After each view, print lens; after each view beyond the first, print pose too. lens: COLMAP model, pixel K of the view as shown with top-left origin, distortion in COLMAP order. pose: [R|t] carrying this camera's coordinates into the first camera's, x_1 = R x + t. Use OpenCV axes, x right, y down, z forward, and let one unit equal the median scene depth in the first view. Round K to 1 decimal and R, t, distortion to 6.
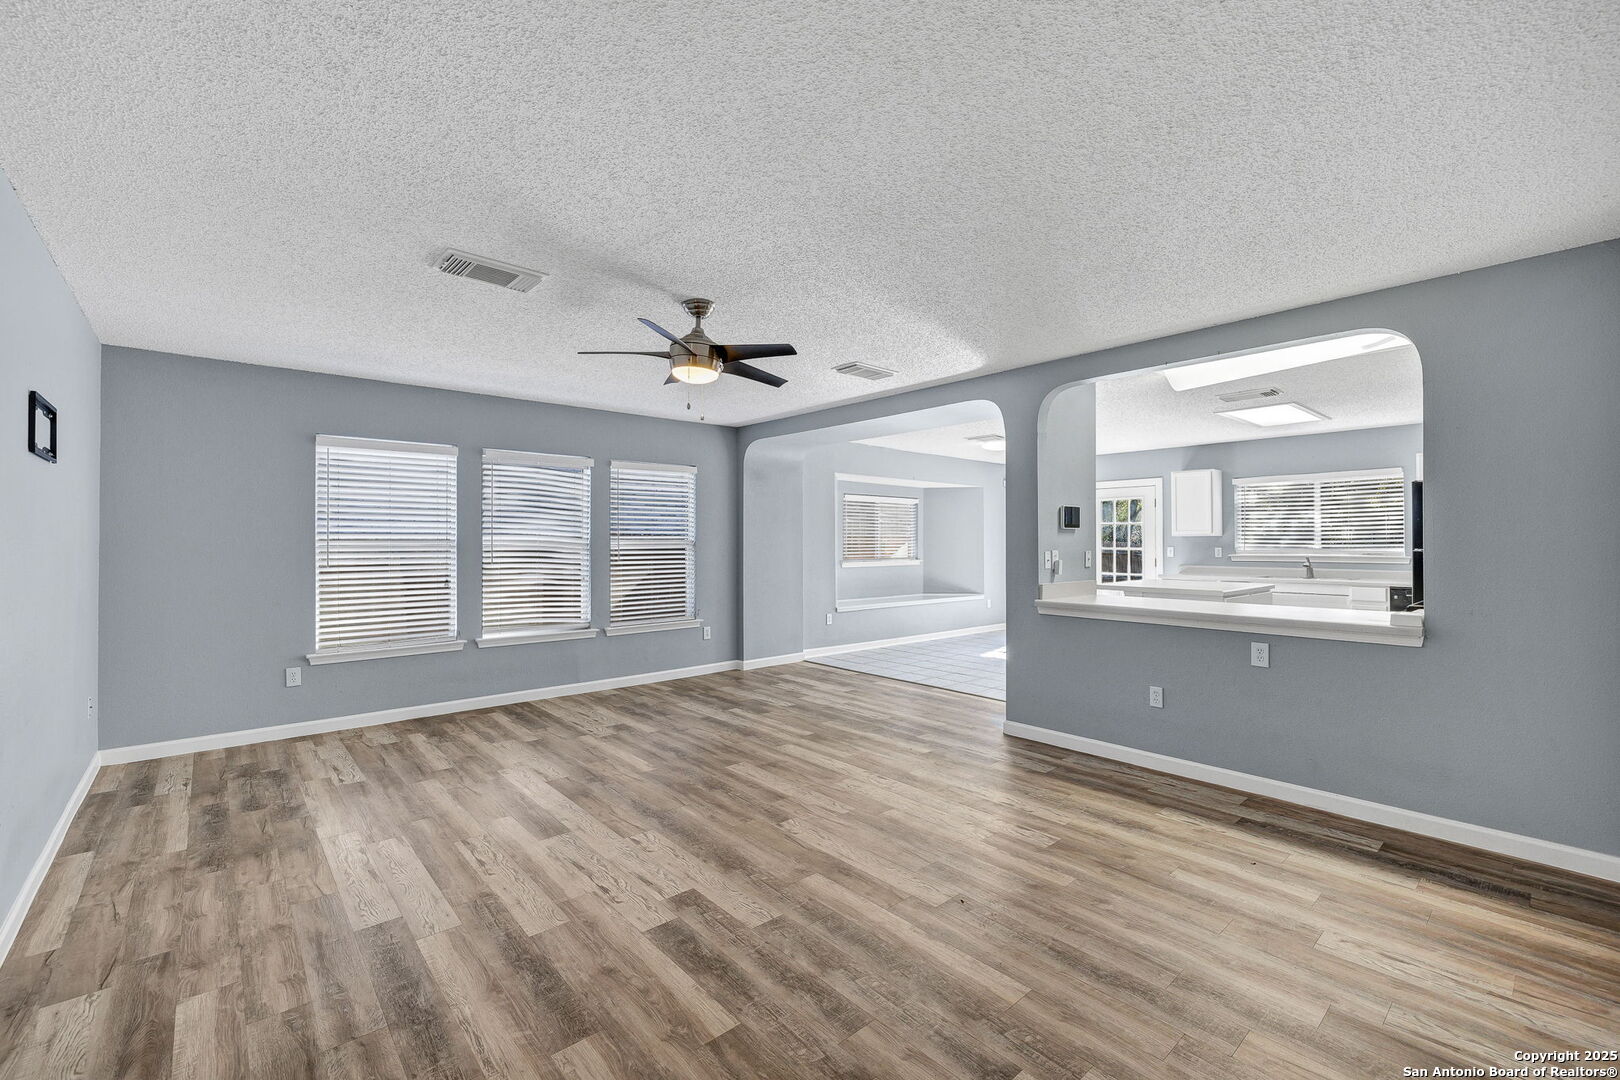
lens RADIAL K [[692.9, 0, 786.0], [0, 692.9, 537.3], [0, 0, 1]] dist [-0.000739, -0.000278]
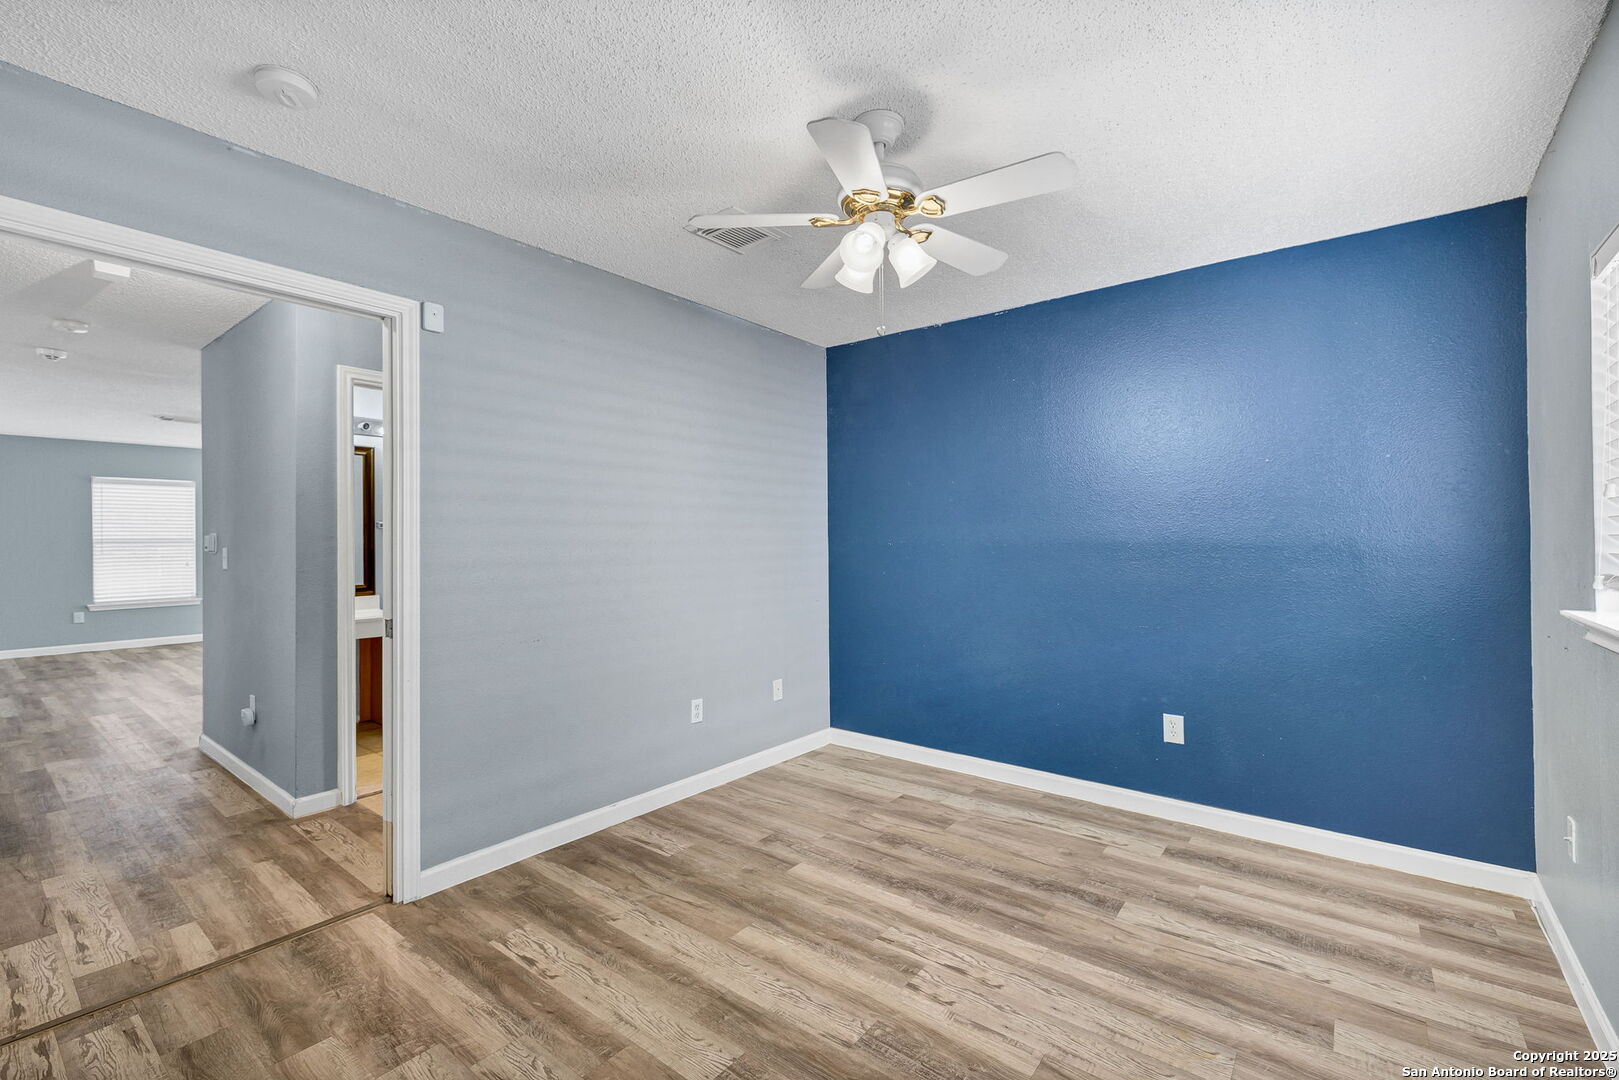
lens RADIAL K [[692.5, 0, 814.5], [0, 692.5, 548.6], [0, 0, 1]] dist [-0.000739, -0.000278]
pose [[0.976711, -0.002321, 0.214545, 0.821516], [-0.000338, 0.999924, 0.012354, 0.009377], [-0.214557, -0.012139, 0.976636, -1.243645]]
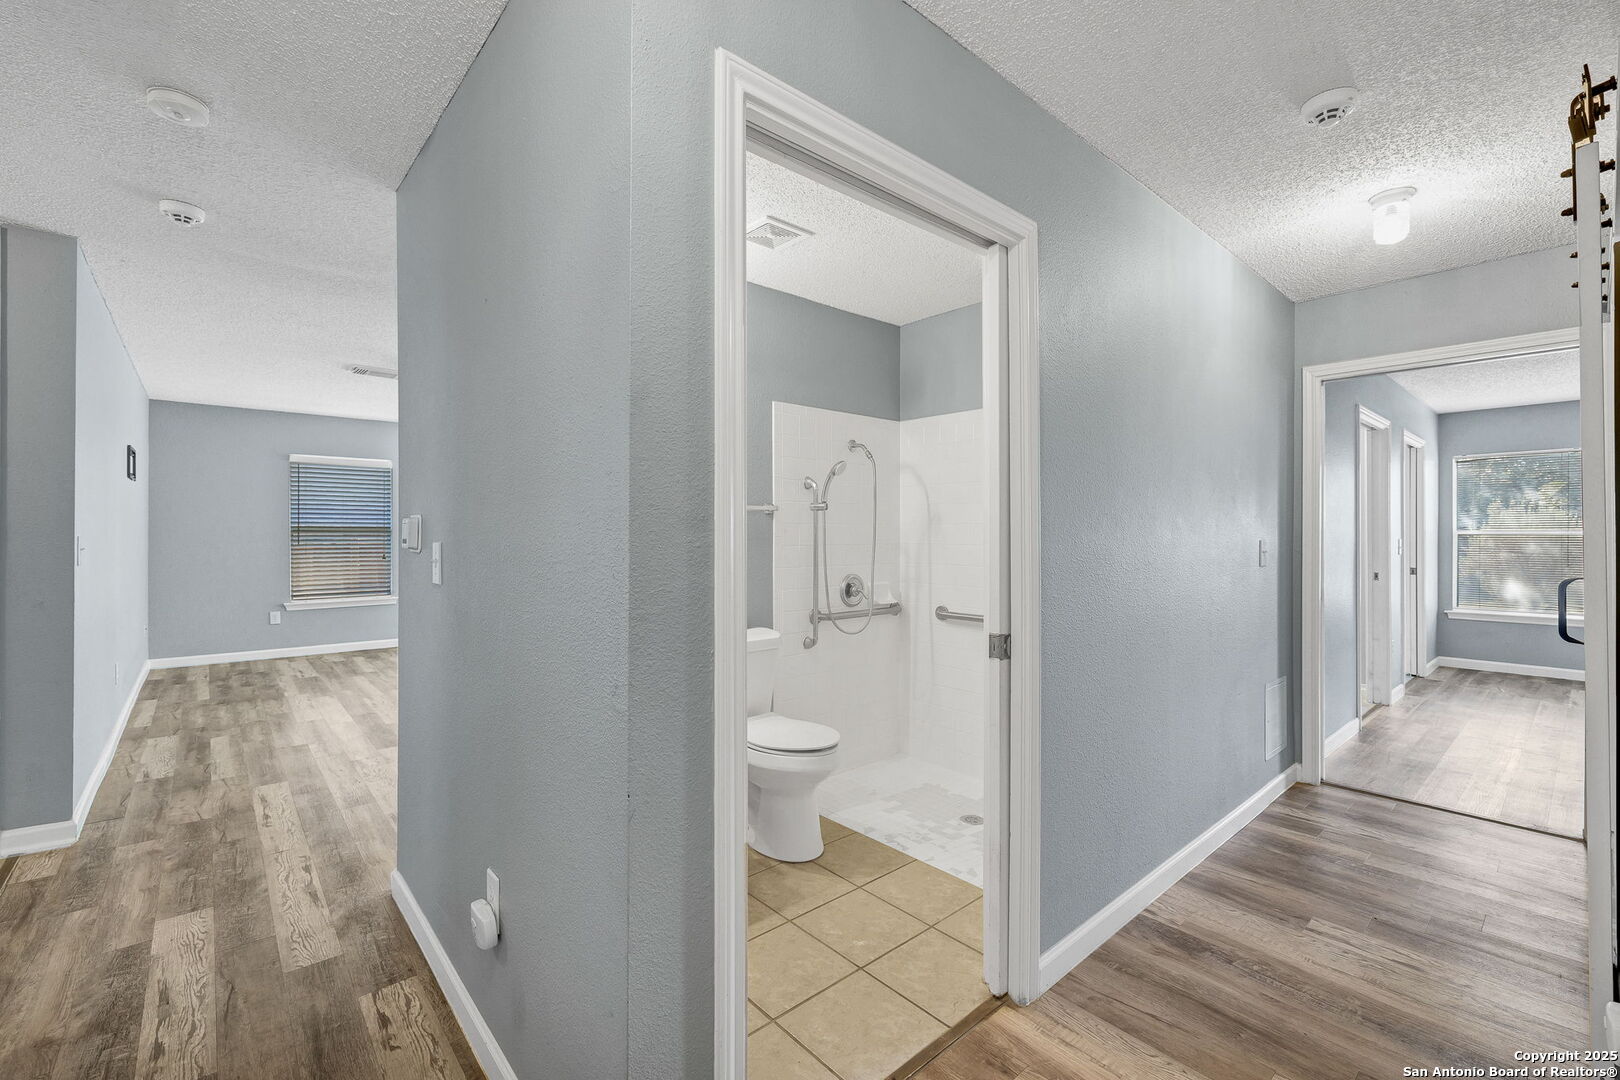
lens RADIAL K [[692.9, 0, 787.9], [0, 692.9, 540.7], [0, 0, 1]] dist [-0.000739, -0.000278]
pose [[0.999981, 0.004758, 0.003805, 0.445276], [-0.004810, 0.999893, 0.013833, 0.011525], [-0.003739, -0.013851, 0.999897, -0.567339]]
